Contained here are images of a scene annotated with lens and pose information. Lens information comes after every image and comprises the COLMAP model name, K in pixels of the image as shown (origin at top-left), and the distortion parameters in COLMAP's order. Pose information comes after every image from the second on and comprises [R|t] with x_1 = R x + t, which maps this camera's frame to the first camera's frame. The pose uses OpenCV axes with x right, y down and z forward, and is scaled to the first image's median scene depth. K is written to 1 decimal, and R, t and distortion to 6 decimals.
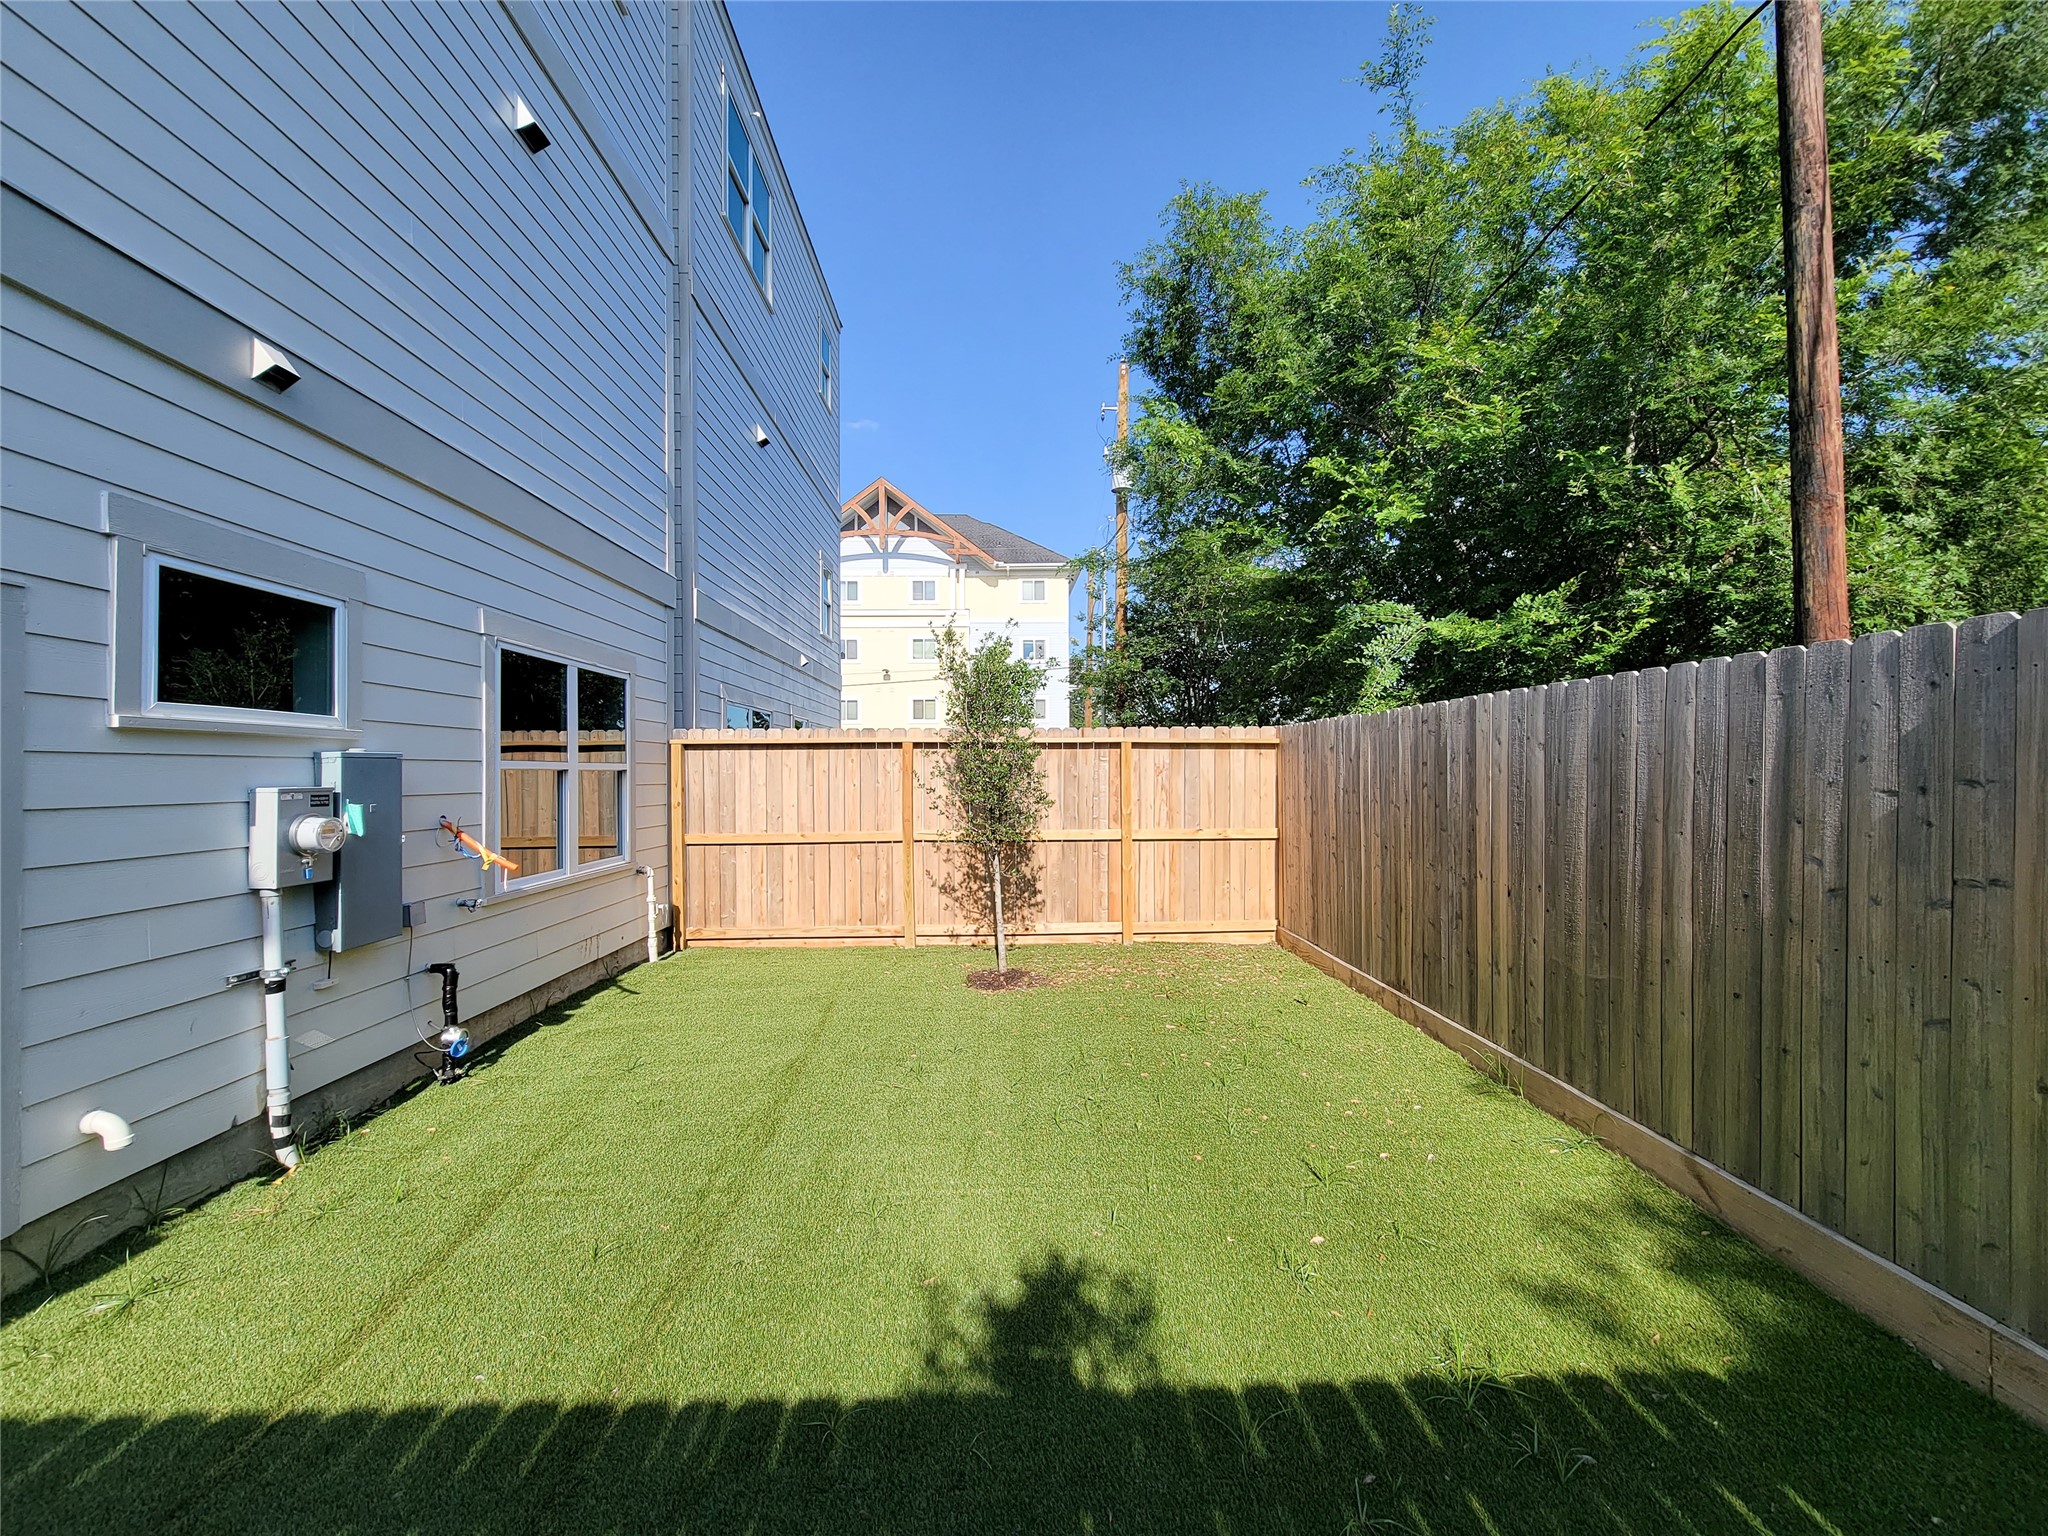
lens RADIAL K [[839.2, 0, 1028.8], [0, 839.2, 759.7], [0, 0, 1]] dist [0.002744, -0.003921]
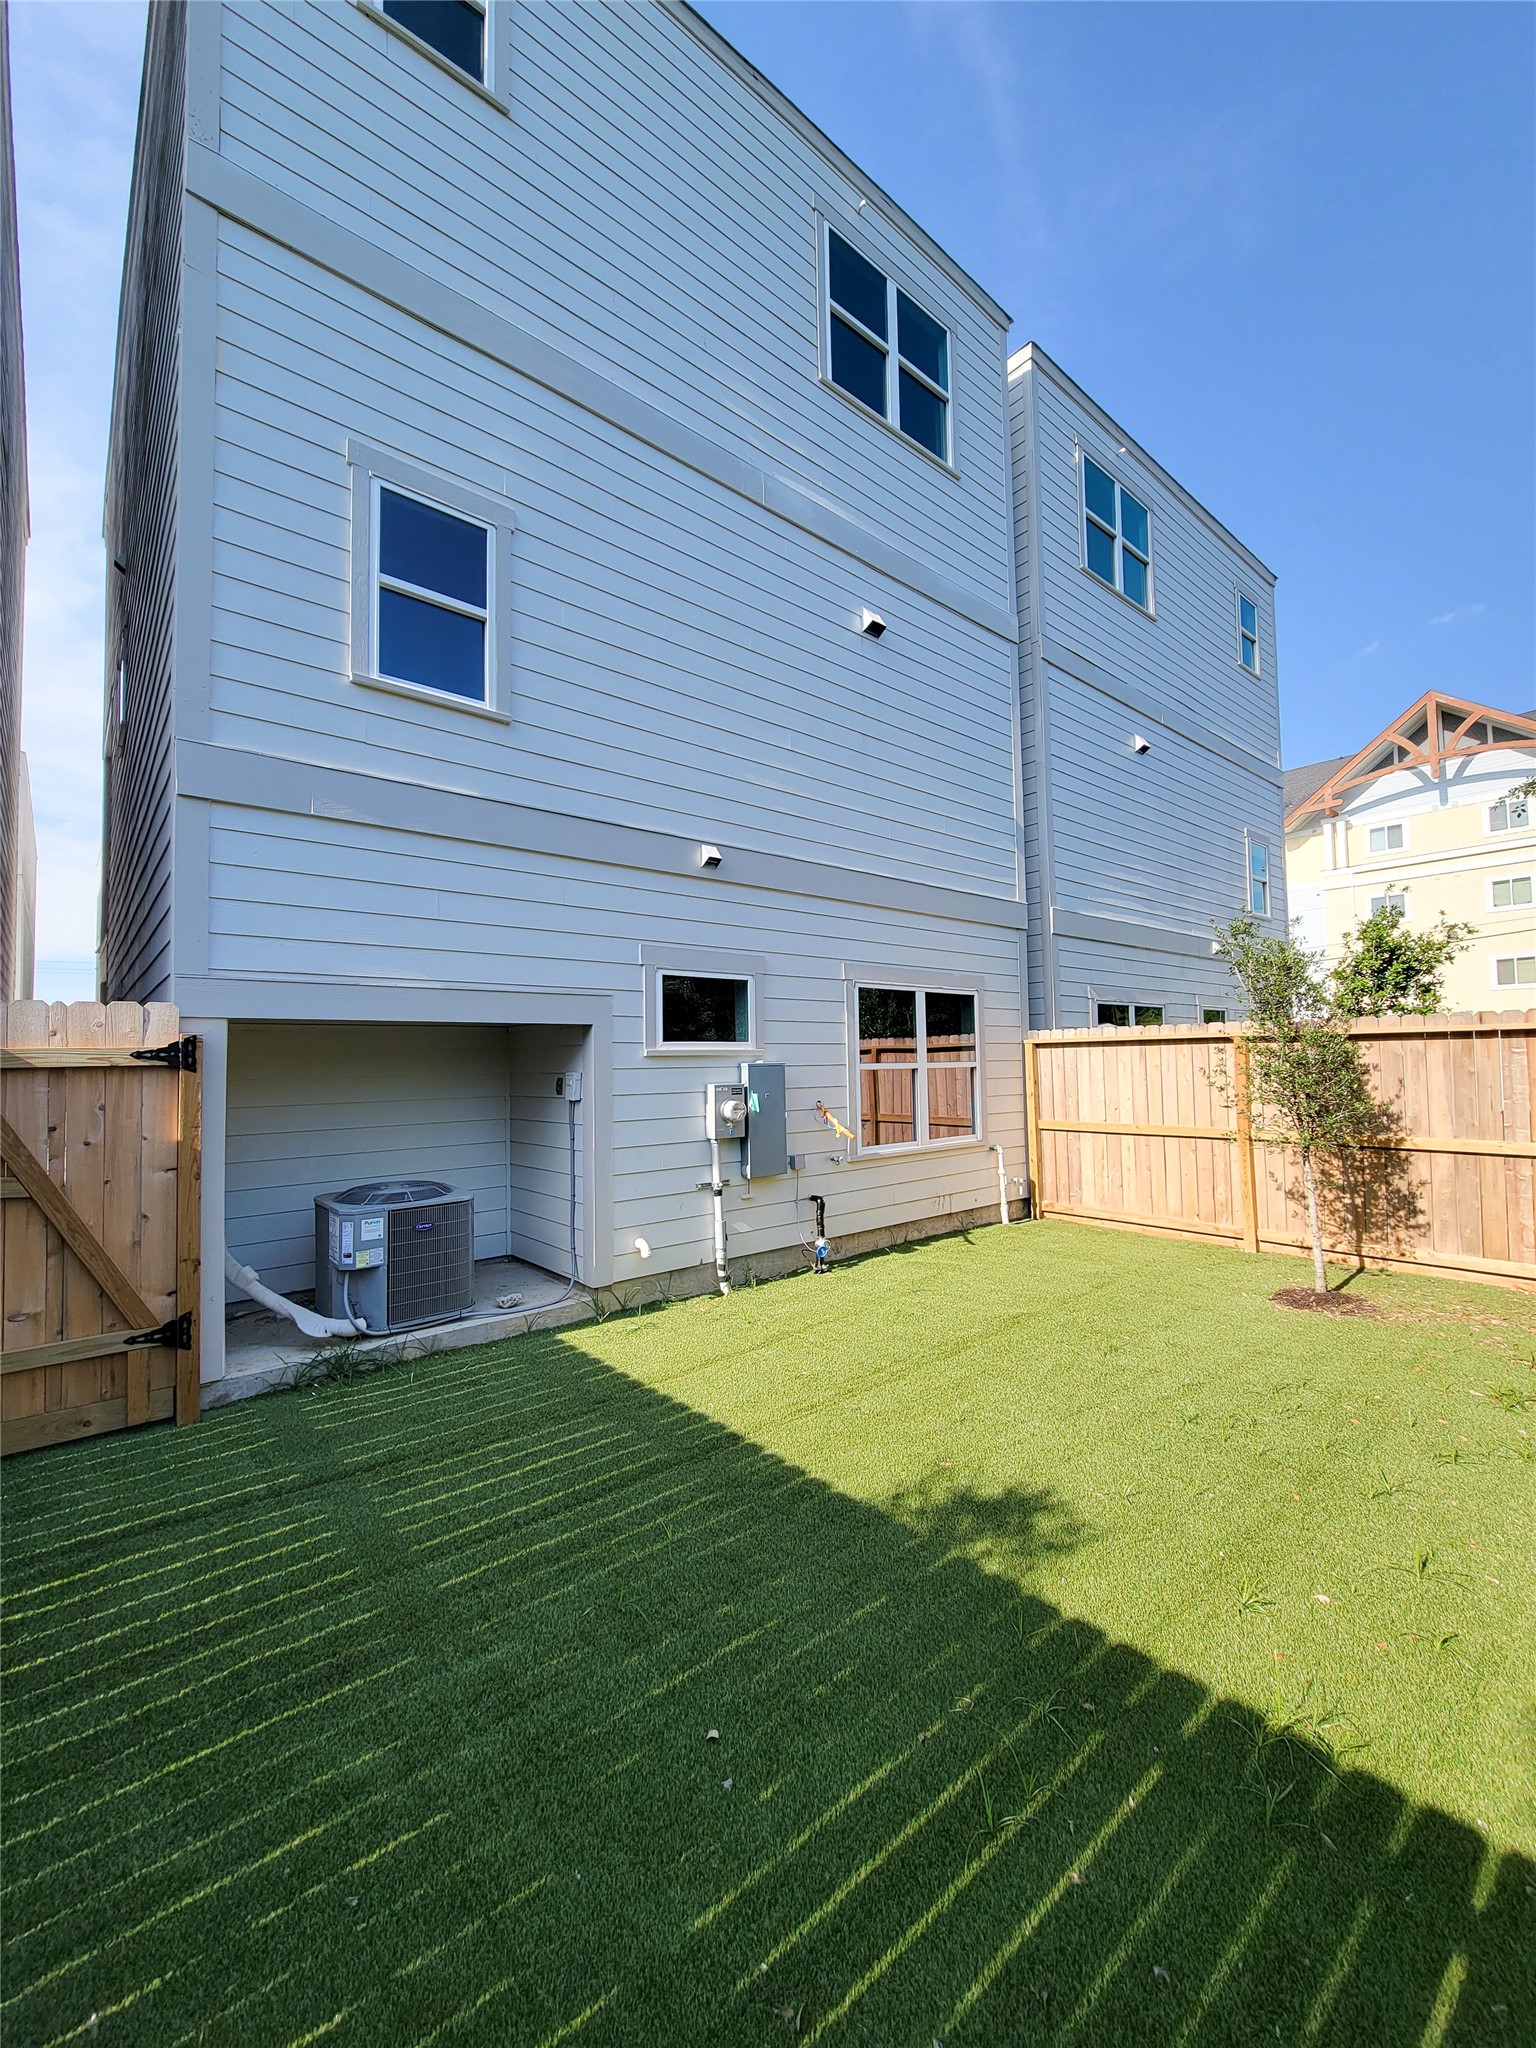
lens RADIAL K [[835.6, 0, 768.0], [0, 835.6, 1024.0], [0, 0, 1]] dist [-0.000639, -0.000780]
pose [[0.617054, -0.038021, -0.786002, 0.458188], [0.022158, 0.999276, -0.030943, -0.029093], [0.786609, 0.001677, 0.617449, -0.031266]]
